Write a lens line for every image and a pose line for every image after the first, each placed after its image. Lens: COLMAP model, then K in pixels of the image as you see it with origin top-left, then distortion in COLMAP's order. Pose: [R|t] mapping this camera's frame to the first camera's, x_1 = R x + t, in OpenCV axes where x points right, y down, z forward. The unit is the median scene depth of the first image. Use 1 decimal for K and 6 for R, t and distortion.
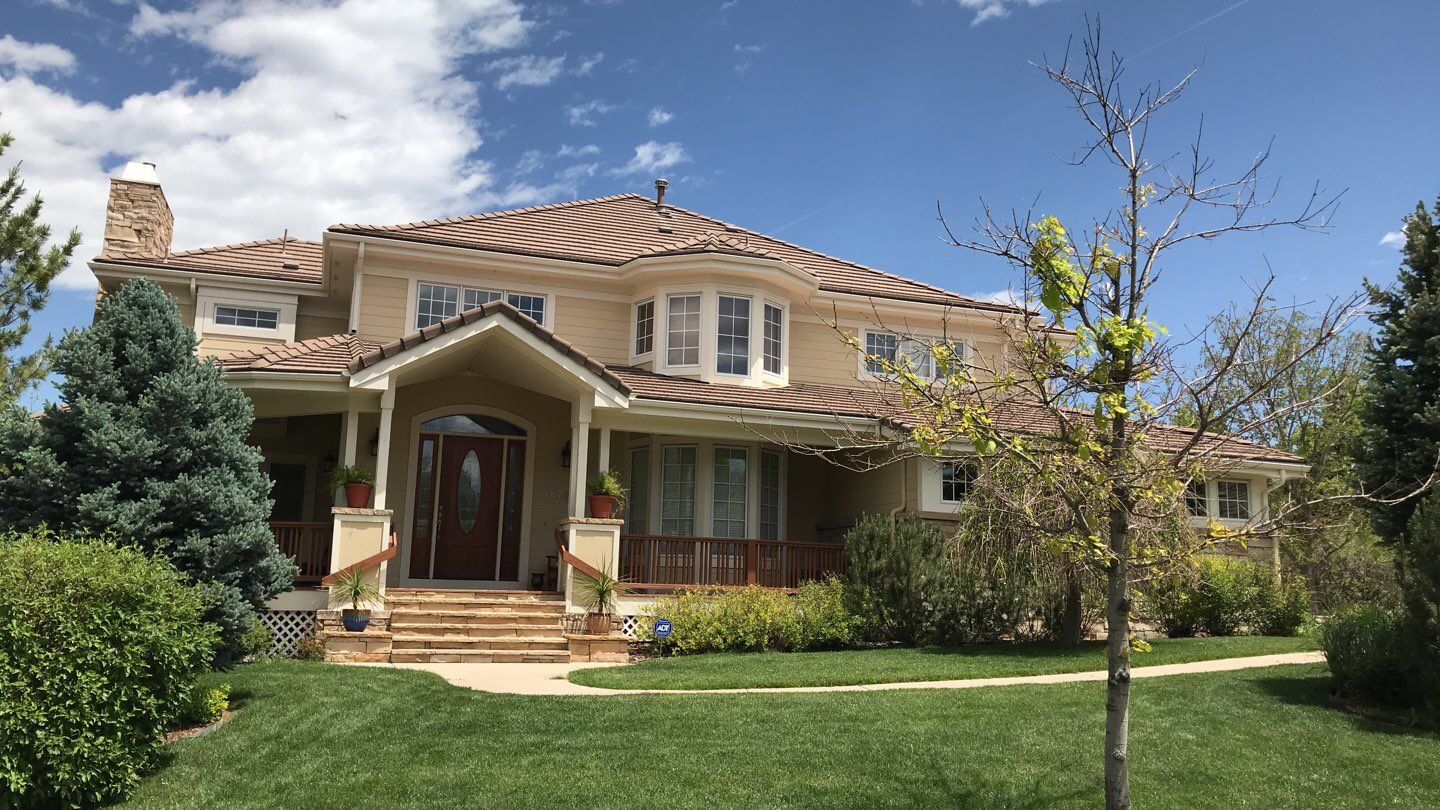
lens RADIAL K [[1171.4, 0, 720.0], [0, 1171.4, 405.0], [0, 0, 1]] dist [-0.005462, -0.003823]
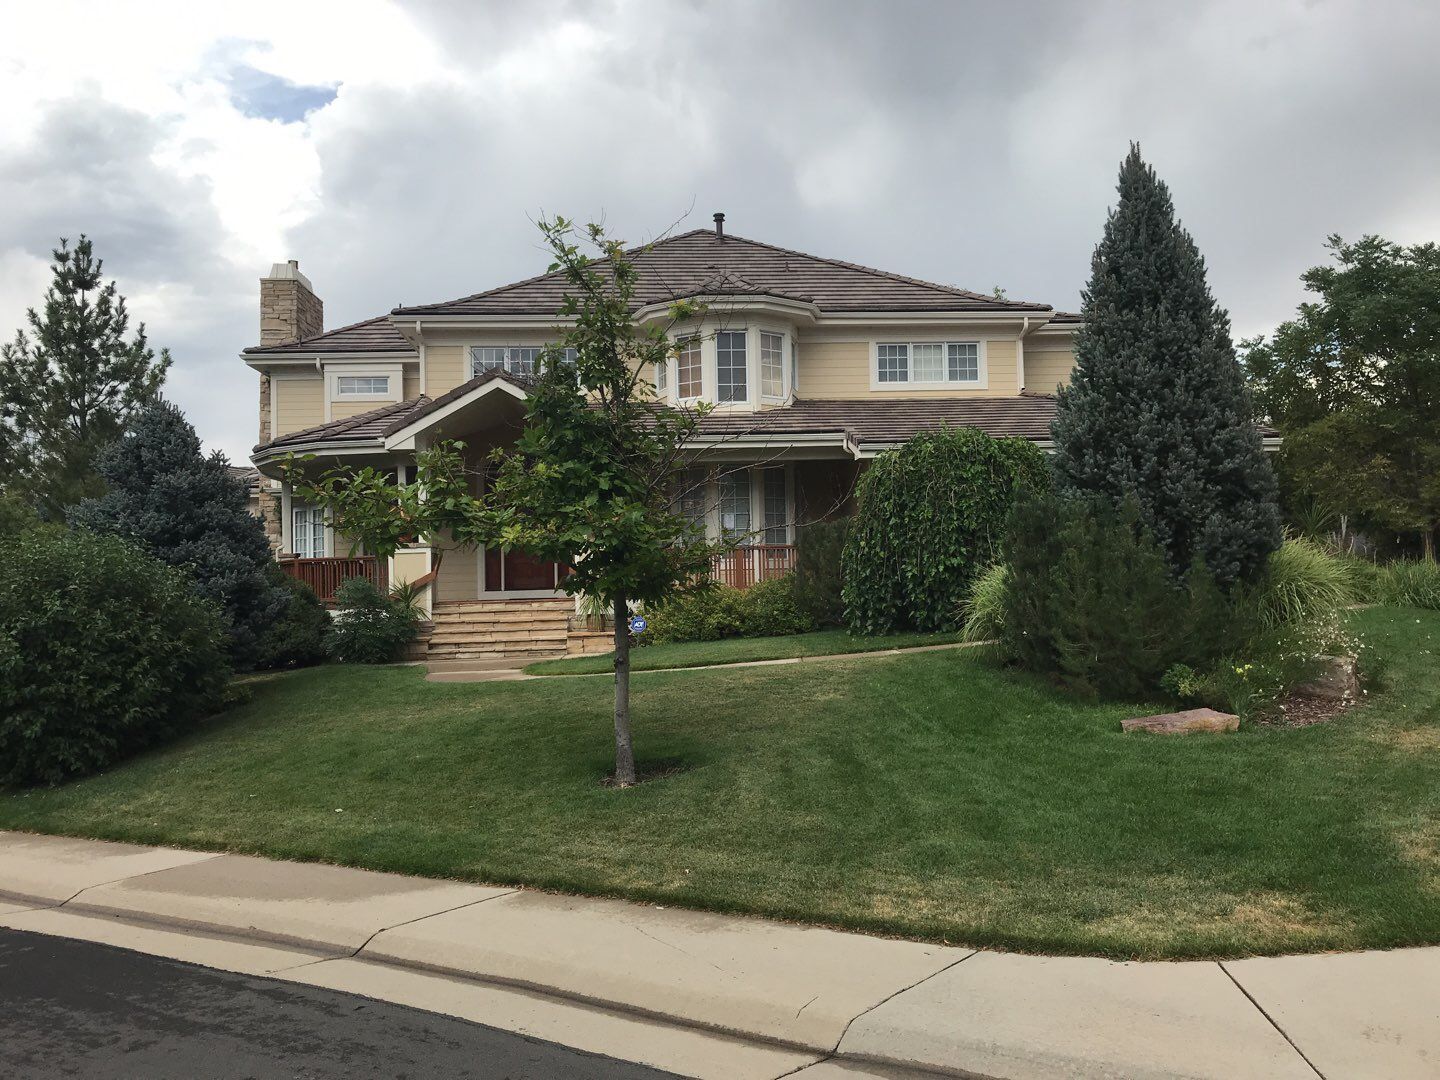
lens RADIAL K [[1169.5, 0, 715.0], [0, 1169.5, 559.3], [0, 0, 1]] dist [0.007962, 0.008846]
pose [[0.963309, -0.054972, -0.262704, 0.337593], [0.092543, 0.986806, 0.132854, -0.031340], [0.251935, -0.152291, 0.955686, -0.139364]]
